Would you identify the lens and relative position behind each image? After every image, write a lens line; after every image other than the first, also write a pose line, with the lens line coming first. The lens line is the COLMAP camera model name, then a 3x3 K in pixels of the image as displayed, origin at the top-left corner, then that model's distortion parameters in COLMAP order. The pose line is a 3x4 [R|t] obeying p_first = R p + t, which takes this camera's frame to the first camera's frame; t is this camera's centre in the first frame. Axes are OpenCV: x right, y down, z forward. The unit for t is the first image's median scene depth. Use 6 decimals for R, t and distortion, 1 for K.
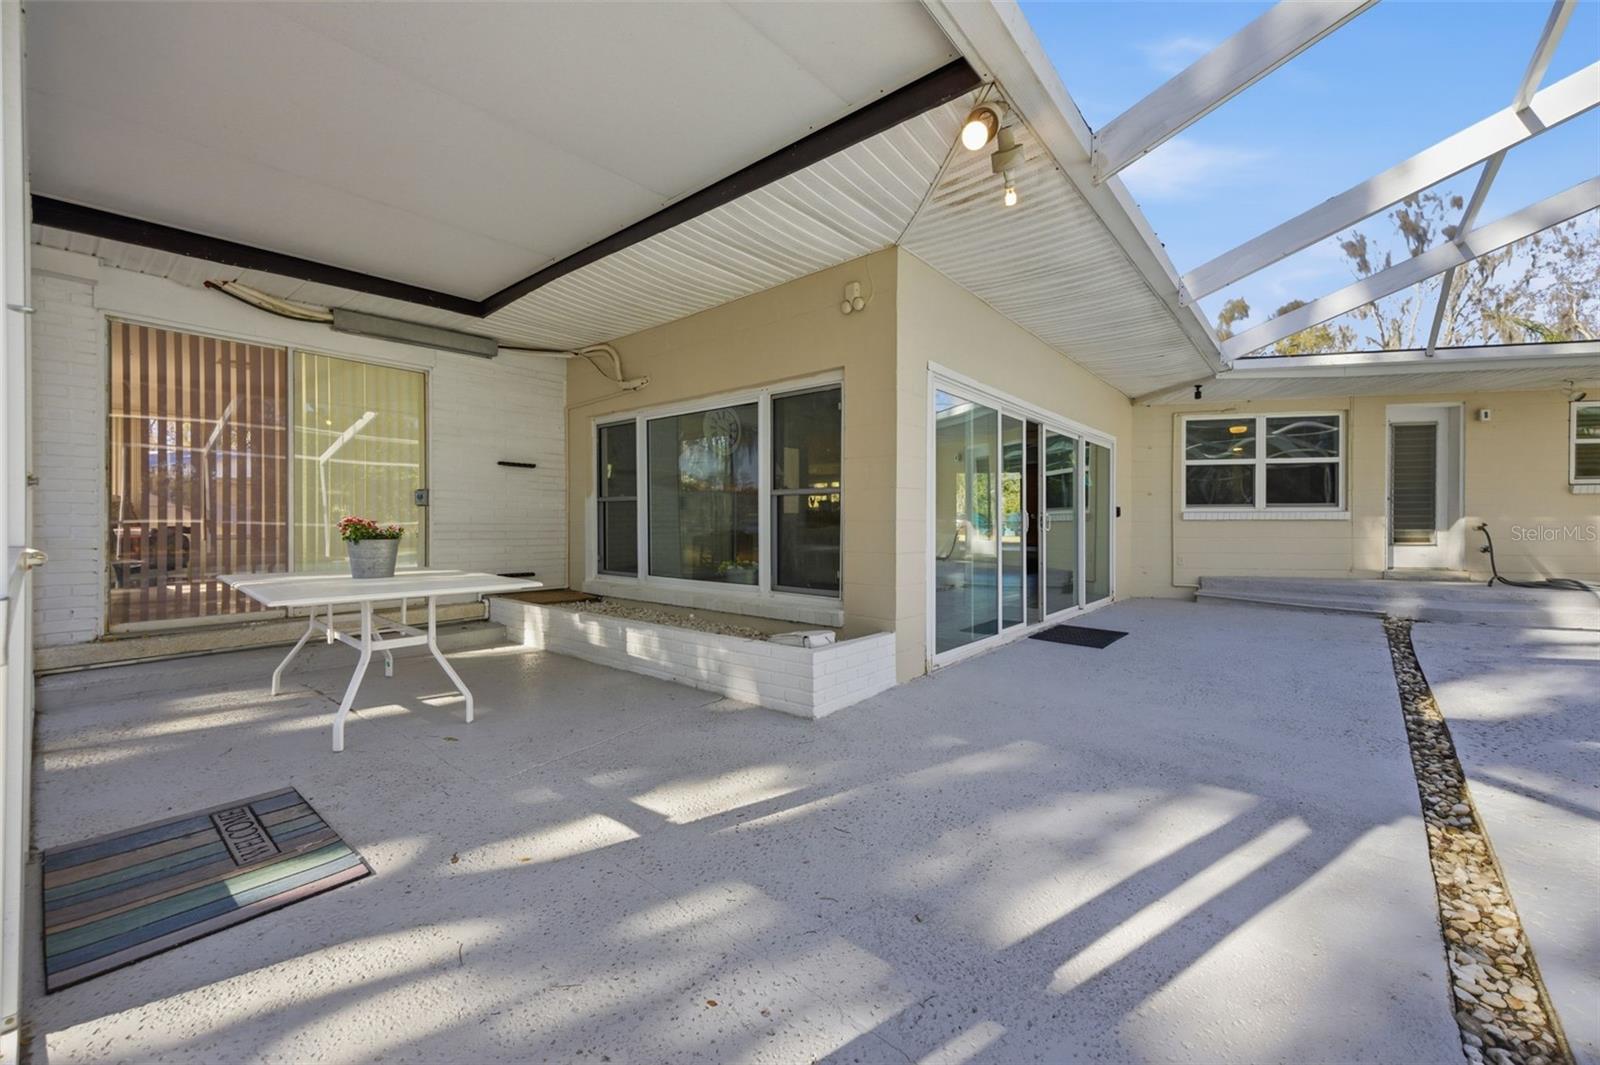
lens RADIAL K [[612.8, 0, 796.1], [0, 612.8, 534.8], [0, 0, 1]] dist [0.026478, -0.000204]
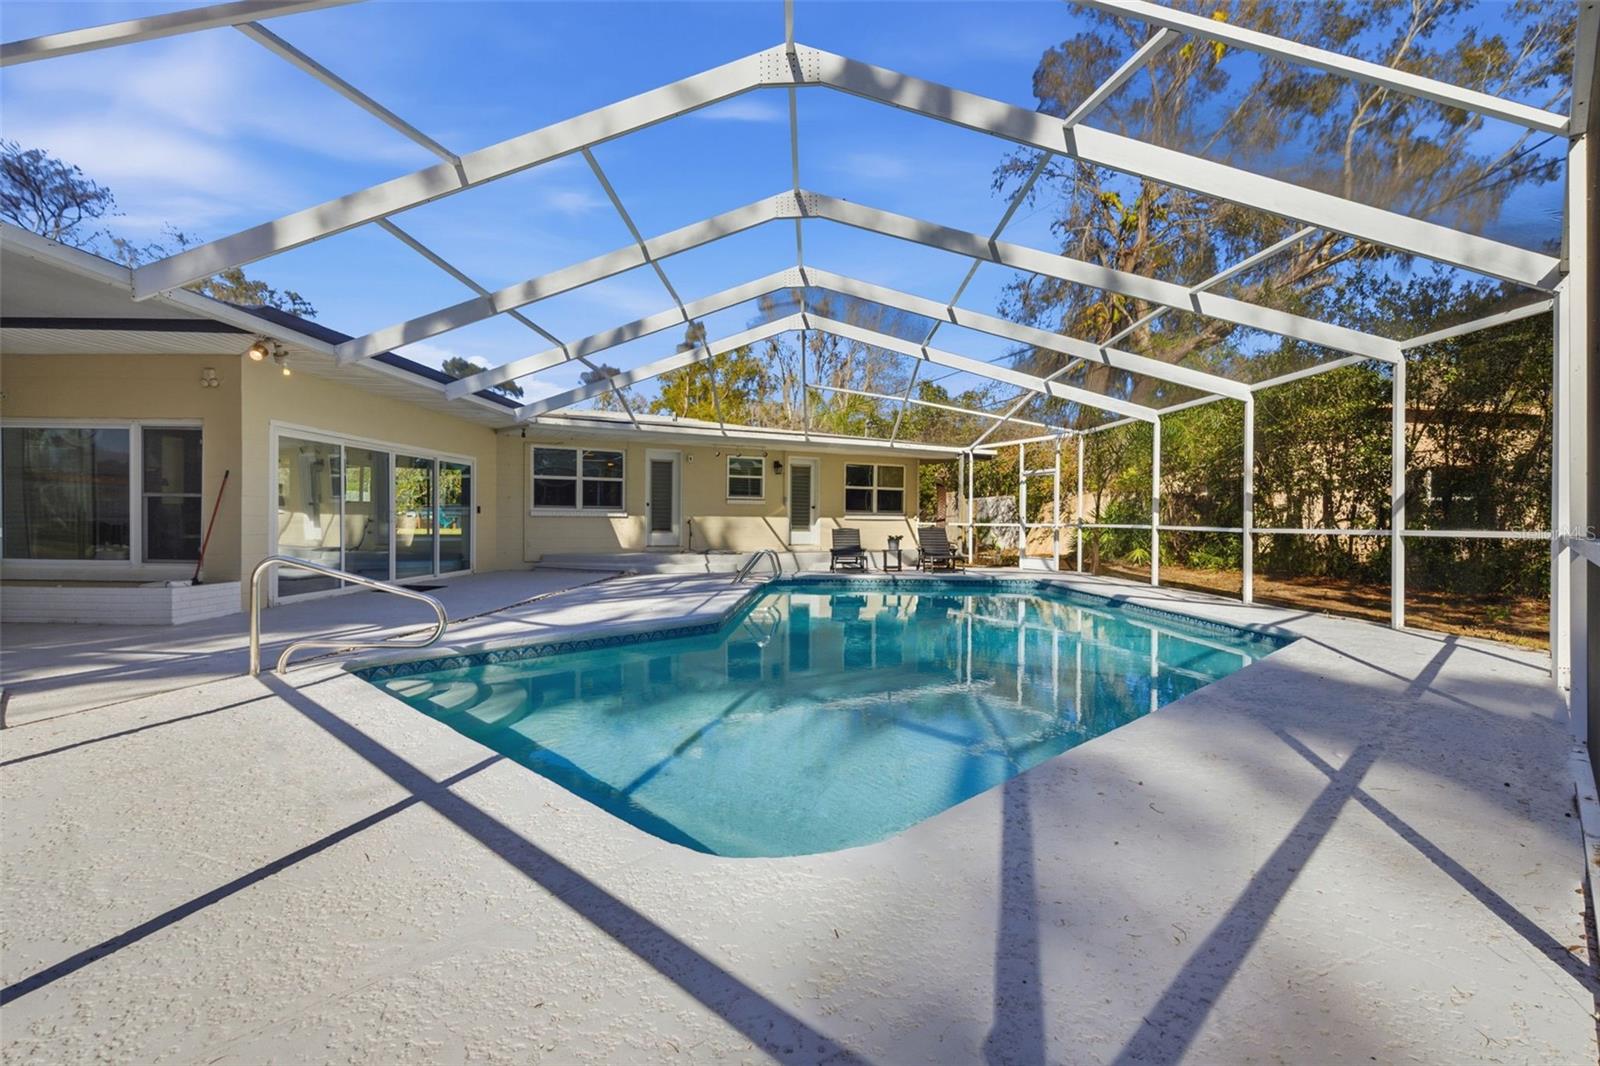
lens RADIAL K [[704.6, 0, 802.9], [0, 704.6, 528.0], [0, 0, 1]] dist [0.000622, -0.000100]
pose [[0.763540, -0.001445, 0.645759, 0.068038], [0.002068, 0.999998, -0.000208, 0.010971], [-0.645757, 0.001495, 0.763541, -1.135618]]
